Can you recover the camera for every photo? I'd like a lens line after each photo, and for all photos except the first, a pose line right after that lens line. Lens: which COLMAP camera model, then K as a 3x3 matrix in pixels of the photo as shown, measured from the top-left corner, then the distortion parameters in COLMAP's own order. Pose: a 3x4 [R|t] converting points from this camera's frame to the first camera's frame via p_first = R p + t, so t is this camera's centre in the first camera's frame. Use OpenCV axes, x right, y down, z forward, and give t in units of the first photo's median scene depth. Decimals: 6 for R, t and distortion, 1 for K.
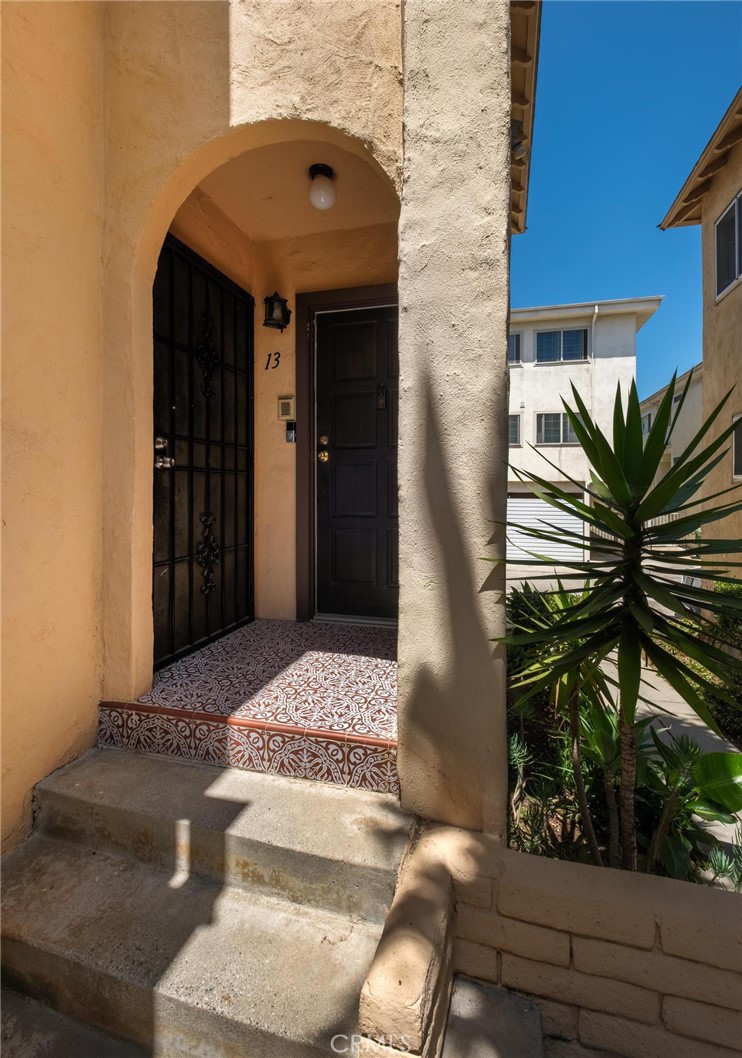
lens RADIAL K [[475.7, 0, 371.1], [0, 475.7, 482.6], [0, 0, 1]] dist [0.004358, 0.000087]
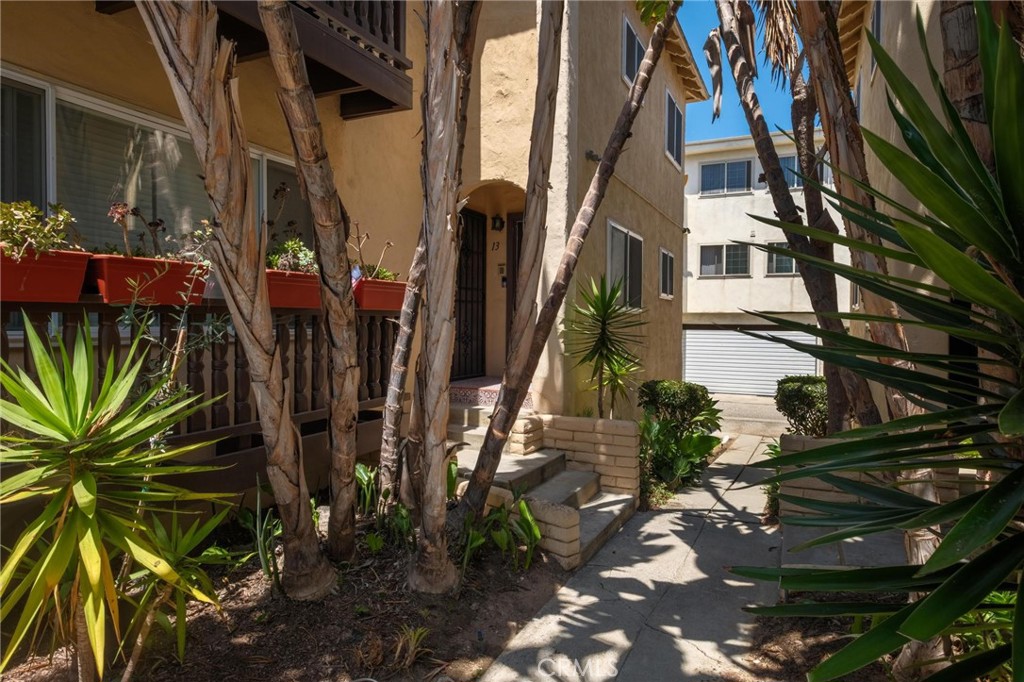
lens RADIAL K [[613.8, 0, 512.8], [0, 613.8, 338.1], [0, 0, 1]] dist [-0.009129, -0.001052]
pose [[0.982702, 0.015084, -0.184577, 0.372667], [-0.008559, 0.999312, 0.036098, 0.037261], [0.184995, -0.033893, 0.982155, -1.648787]]
